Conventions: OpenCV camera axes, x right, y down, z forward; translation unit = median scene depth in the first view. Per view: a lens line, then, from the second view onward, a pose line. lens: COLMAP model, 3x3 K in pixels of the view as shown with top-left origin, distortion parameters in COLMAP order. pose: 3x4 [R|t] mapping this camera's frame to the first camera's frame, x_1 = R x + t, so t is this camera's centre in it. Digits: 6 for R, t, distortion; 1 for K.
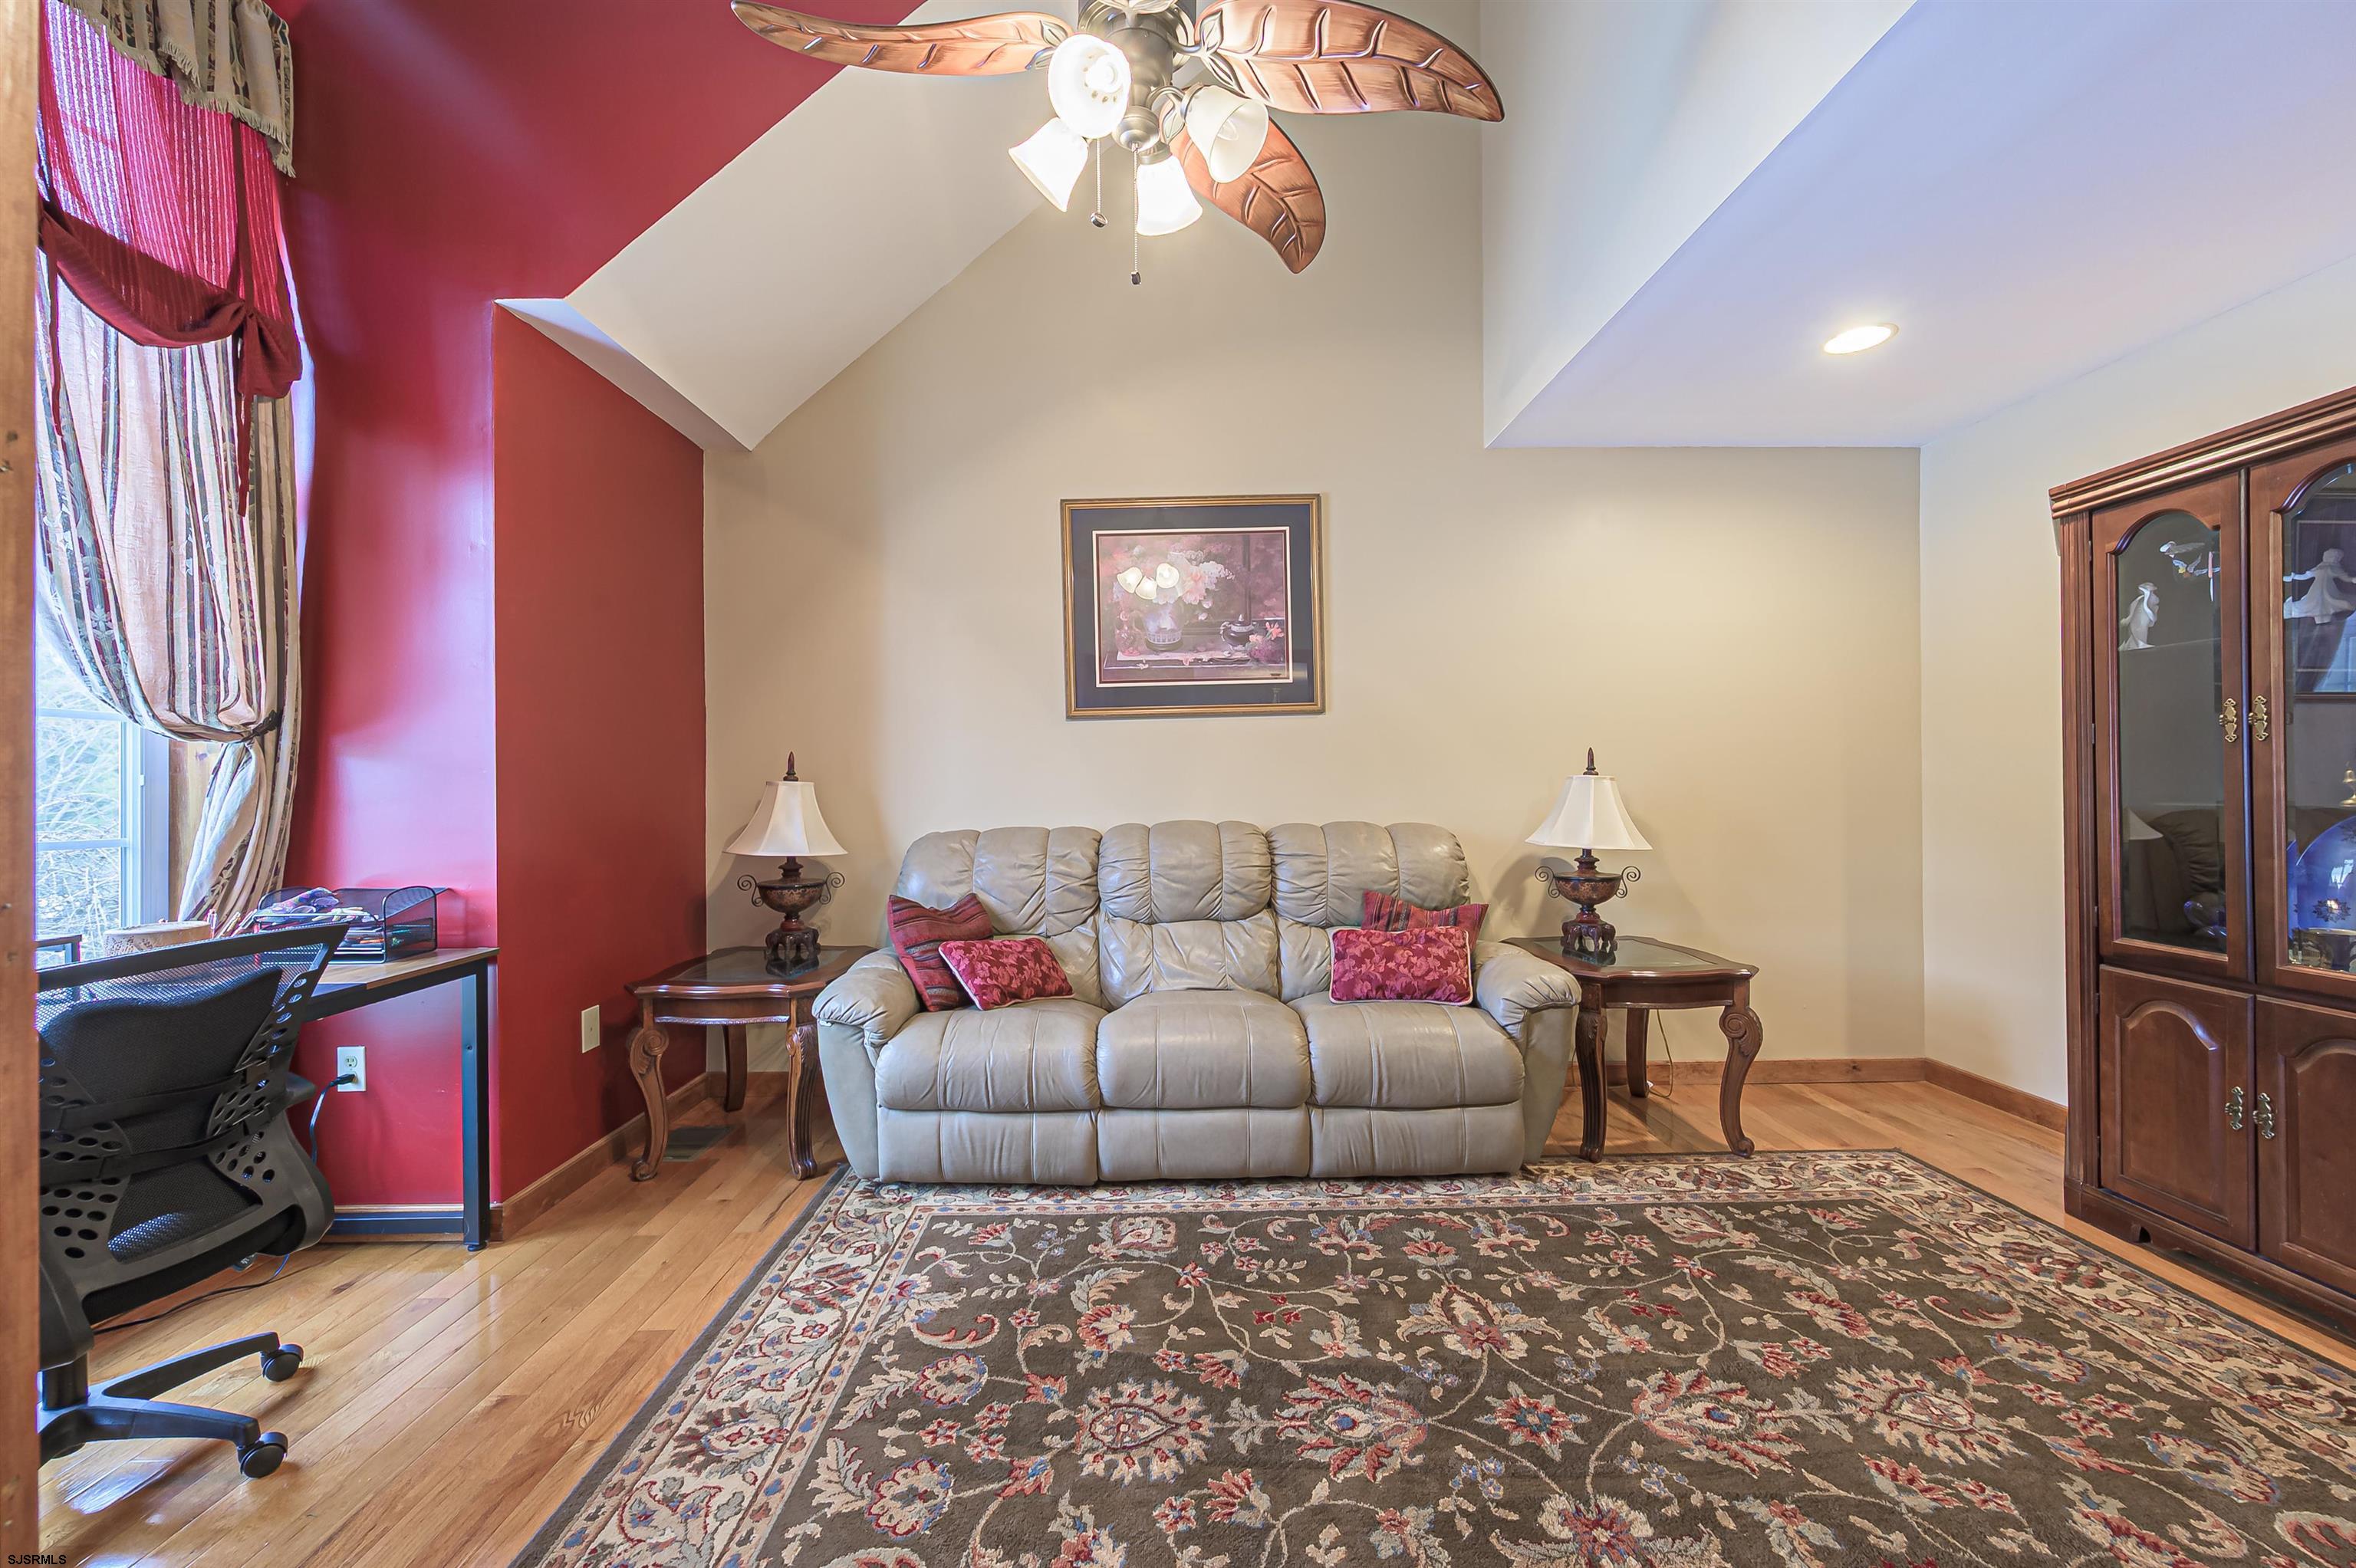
lens RADIAL K [[930.2, 0, 1185.7], [0, 930.2, 788.7], [0, 0, 1]] dist [0.000623, -0.000390]
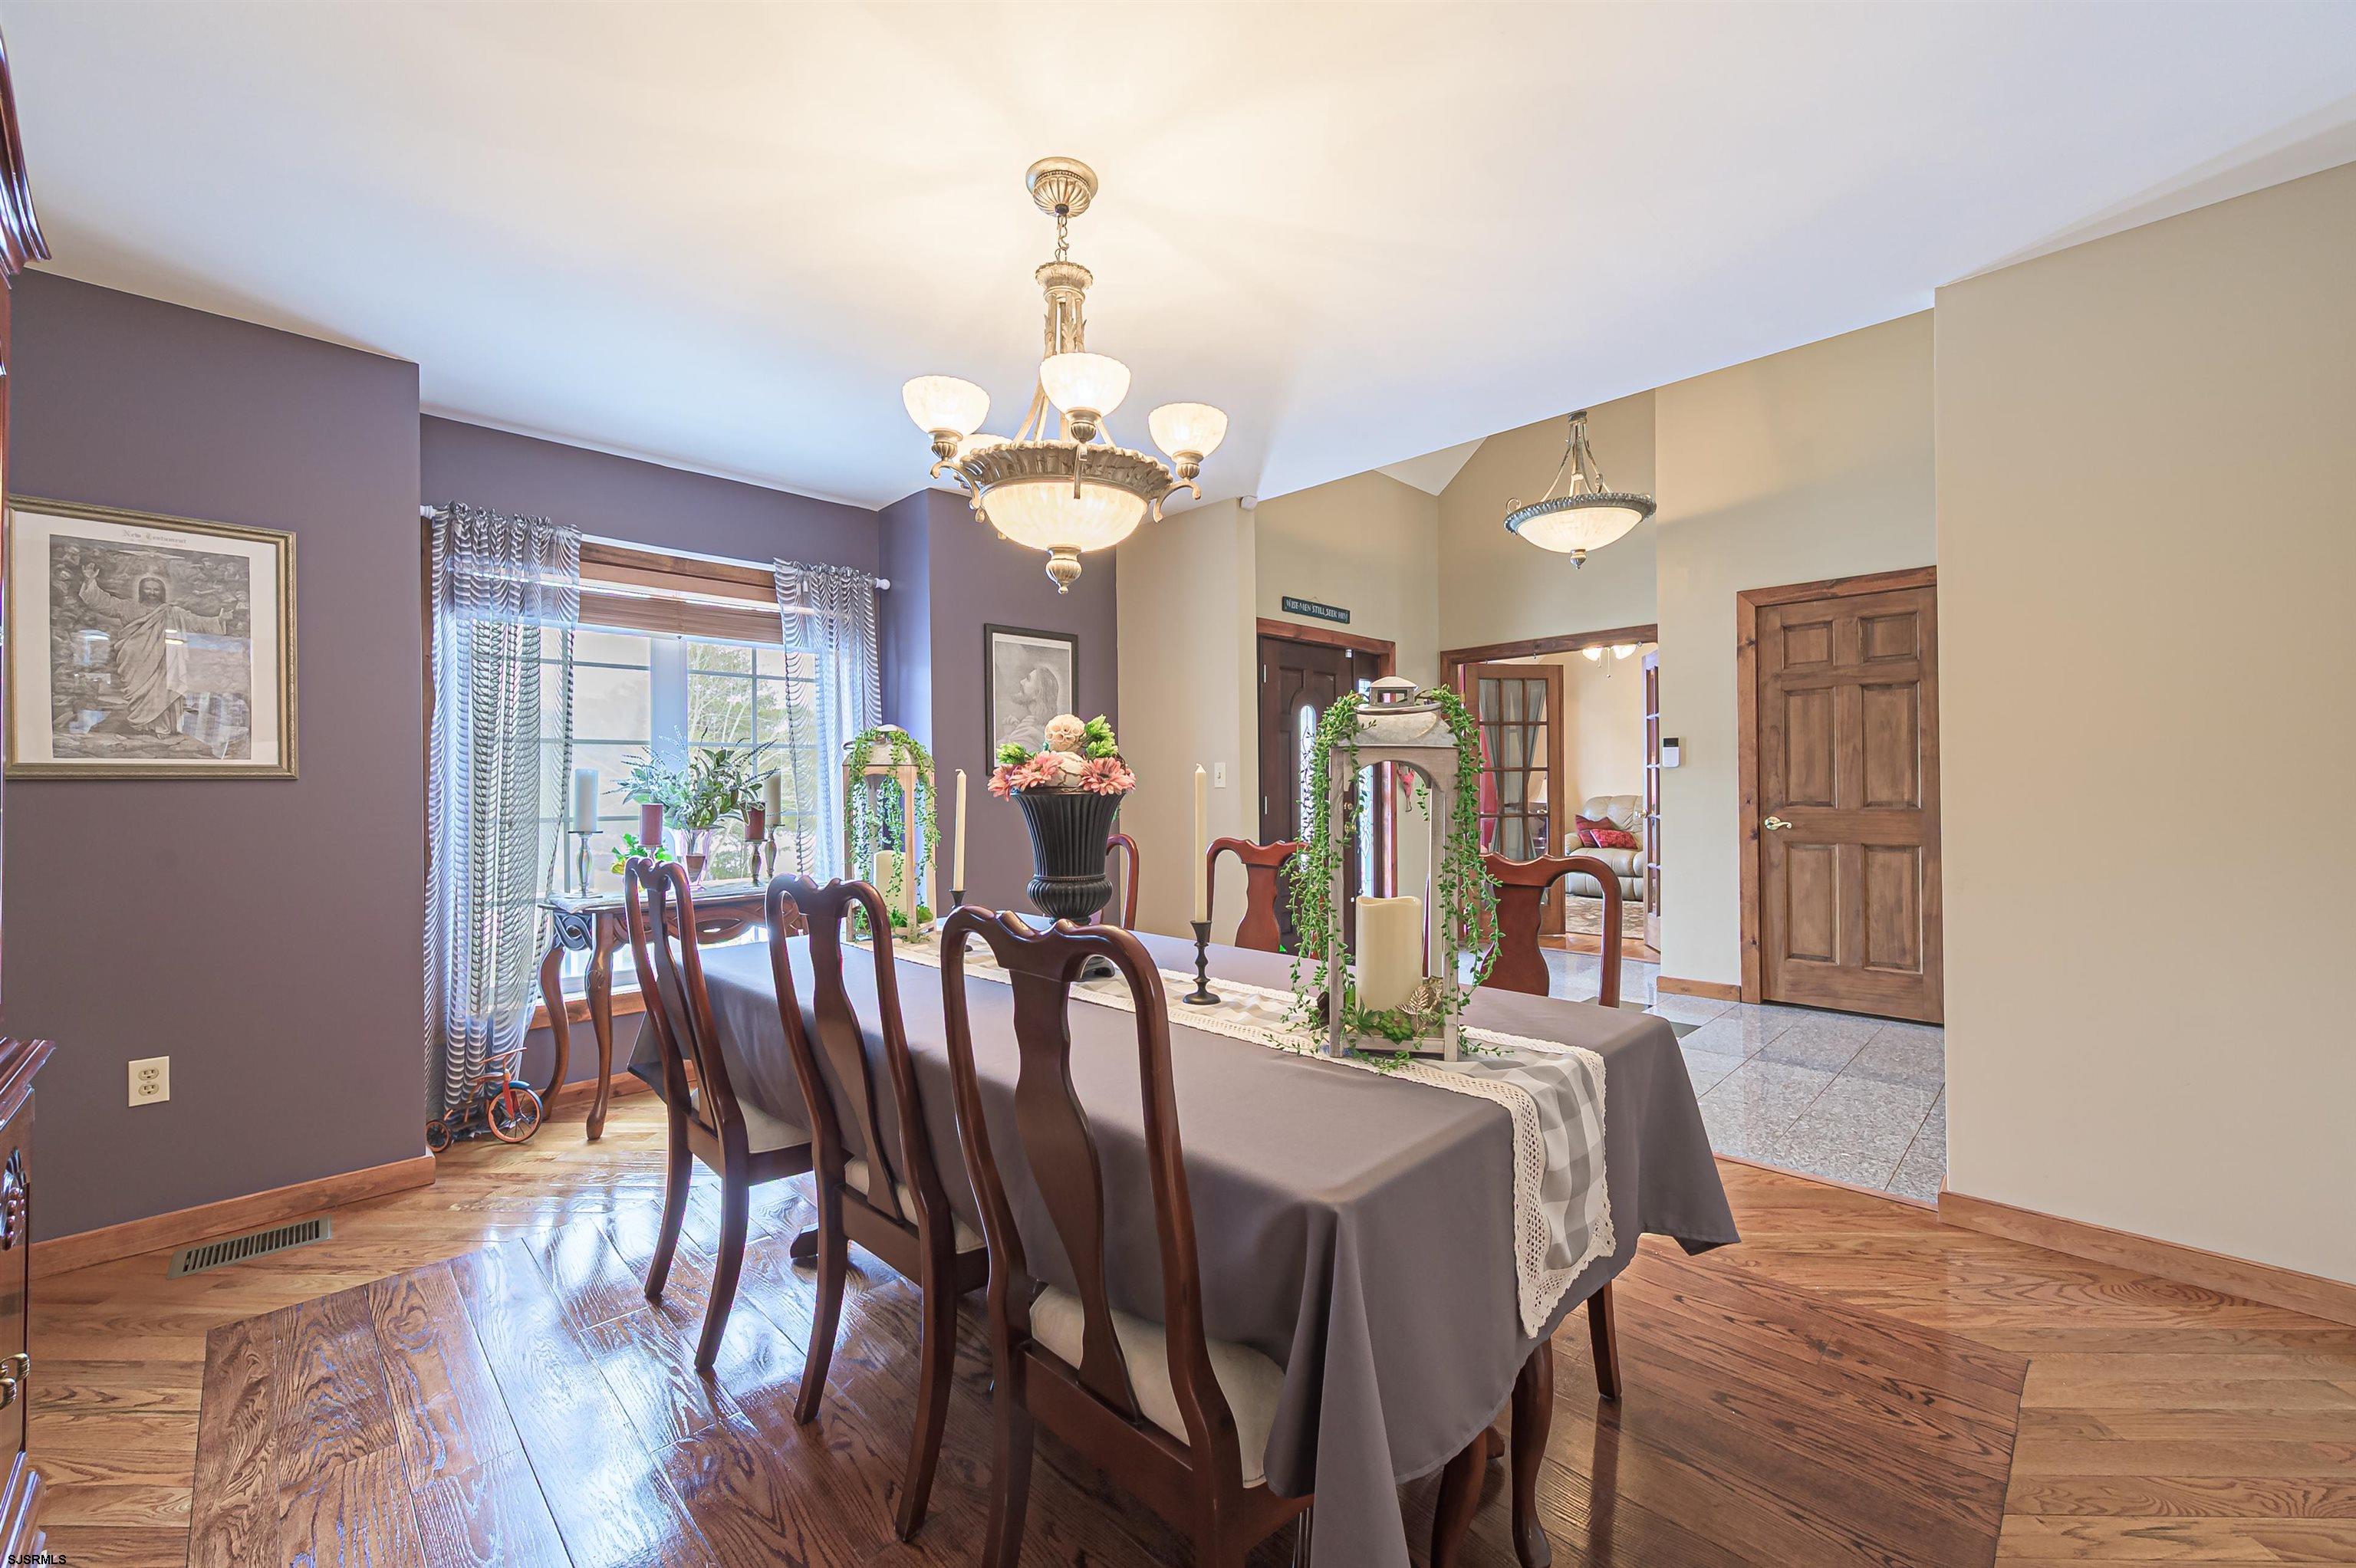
lens RADIAL K [[930.2, 0, 1179.5], [0, 930.2, 785.3], [0, 0, 1]] dist [0.000623, -0.000390]
pose [[0.685663, 0.000609, -0.727919, 1.040907], [0.002267, 0.999993, 0.002972, -0.000442], [0.727916, -0.003688, 0.685656, -2.119195]]
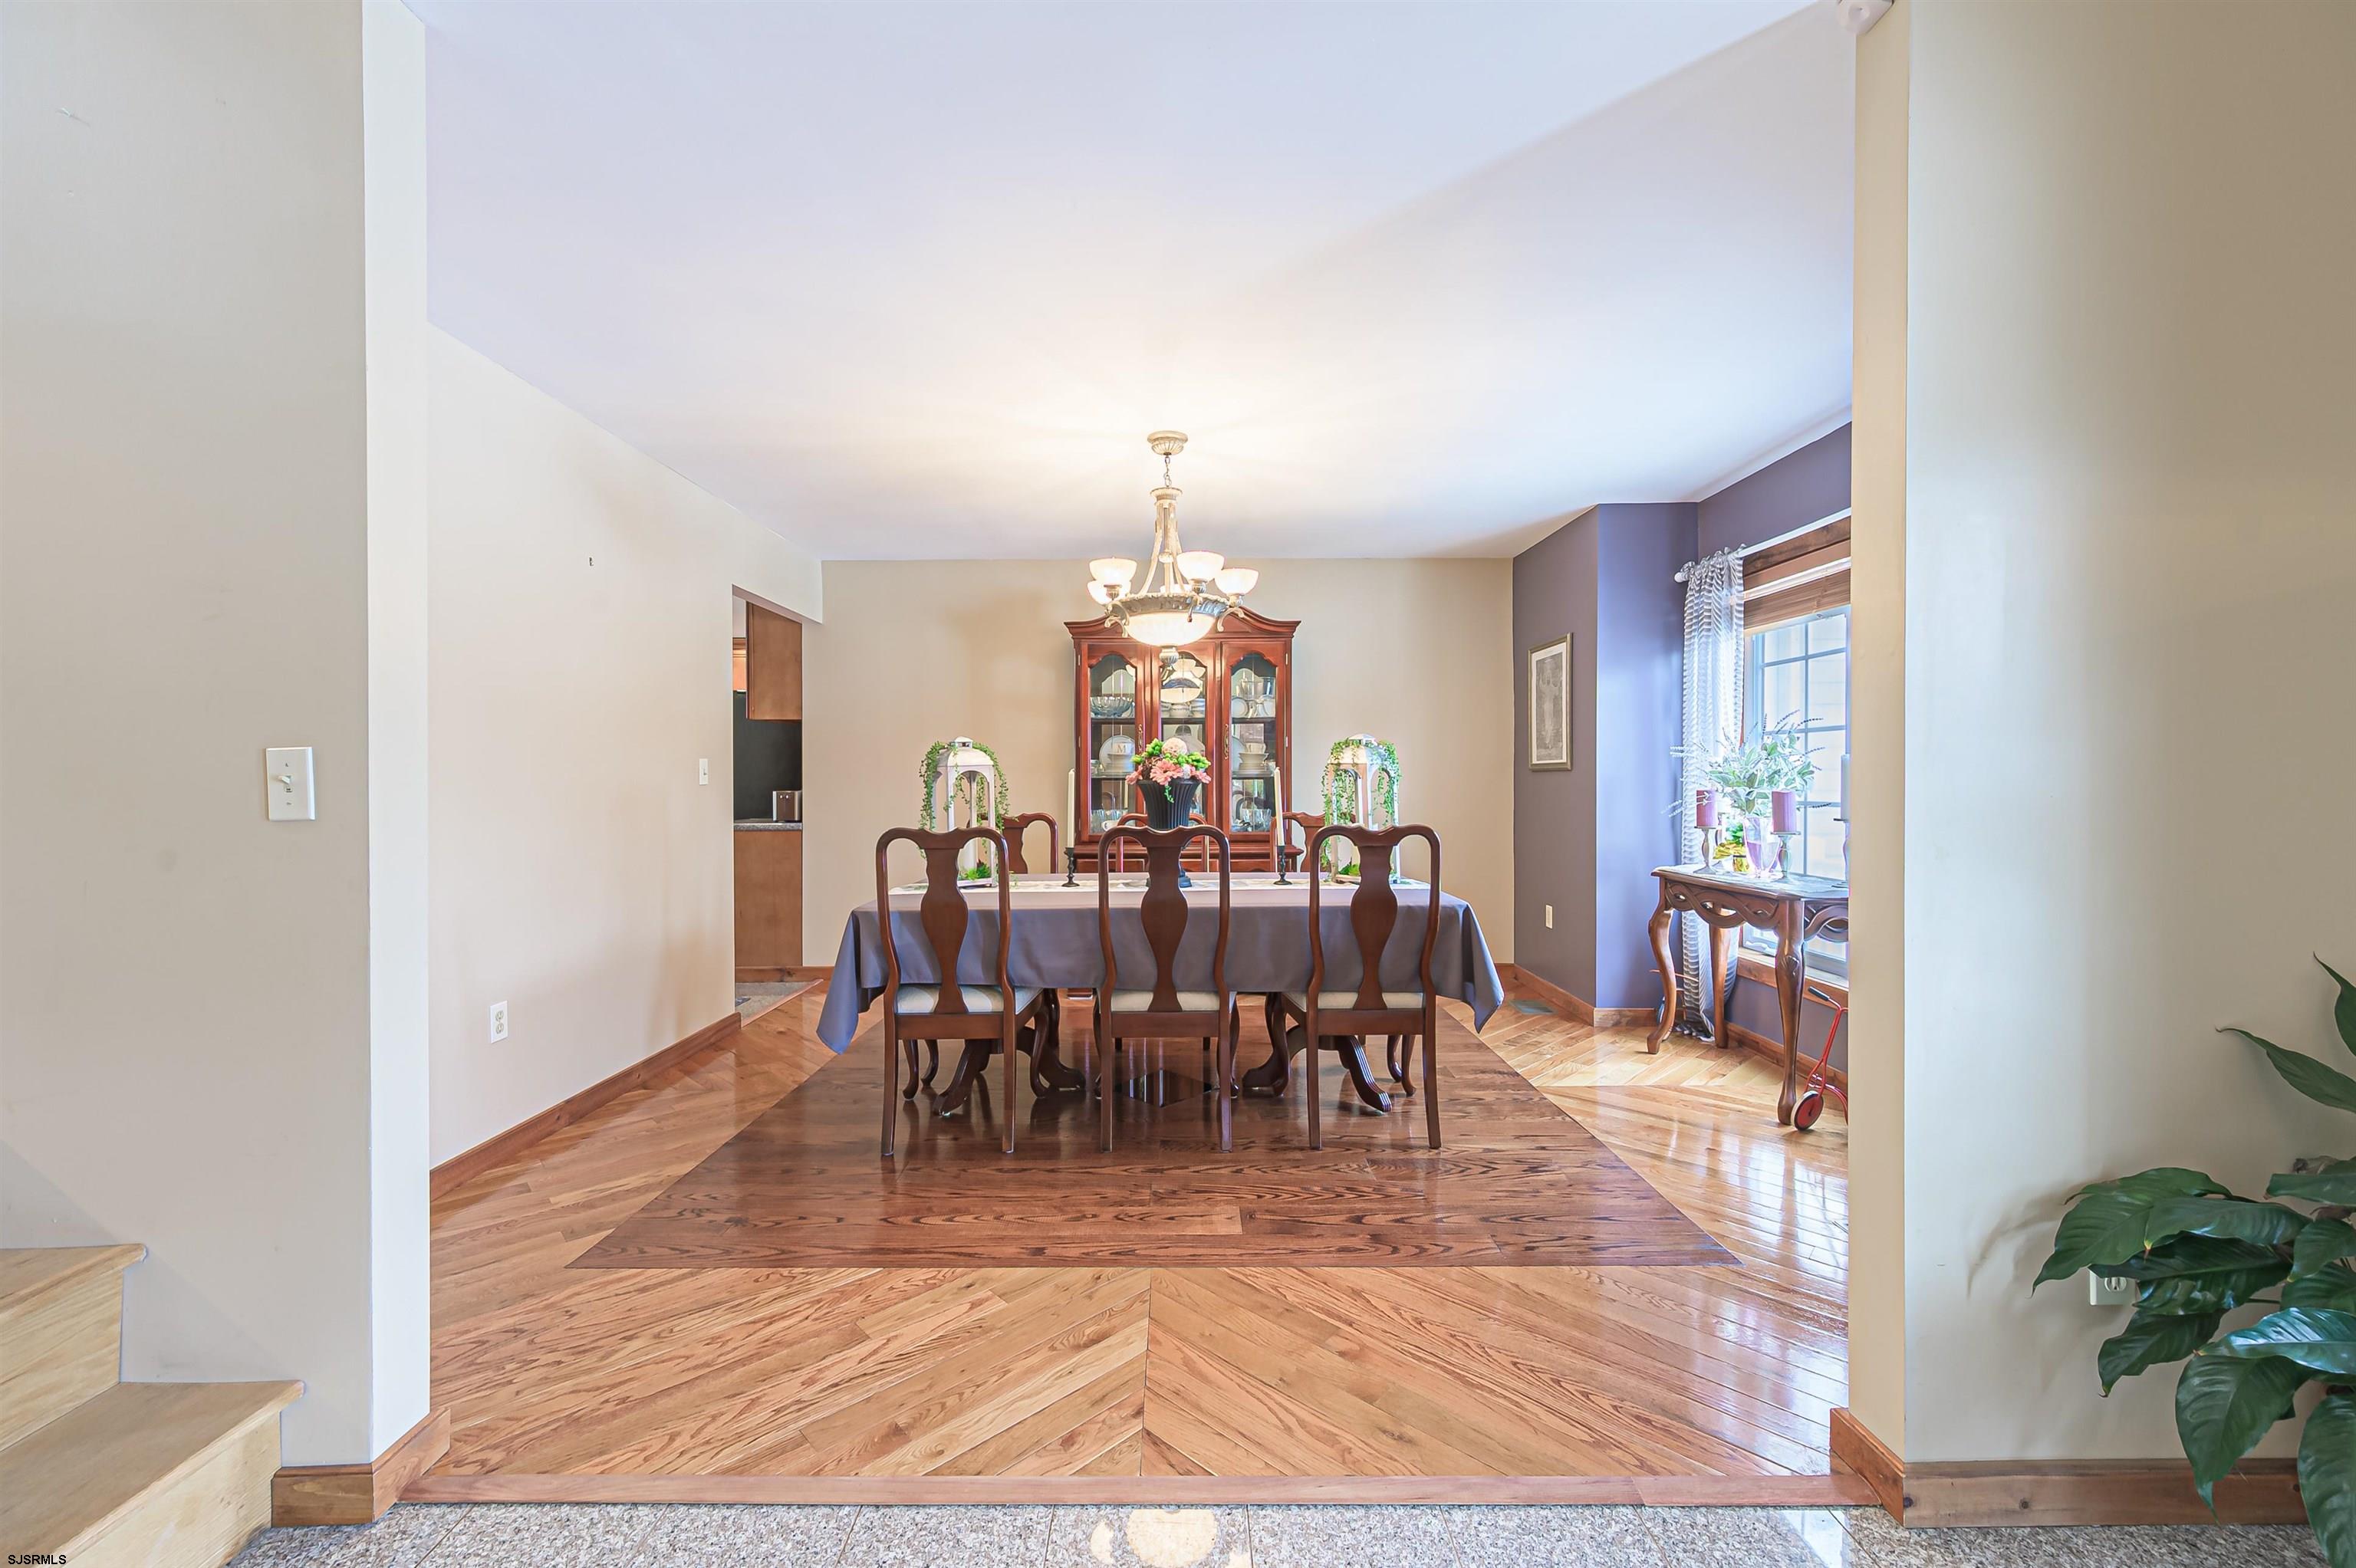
lens RADIAL K [[930.2, 0, 1175.6], [0, 930.2, 784.0], [0, 0, 1]] dist [0.000623, -0.000390]
pose [[-0.999428, 0.011034, 0.031968, 0.483225], [0.011289, 0.999906, 0.007797, -0.001426], [-0.031879, 0.008154, -0.999458, -0.617114]]
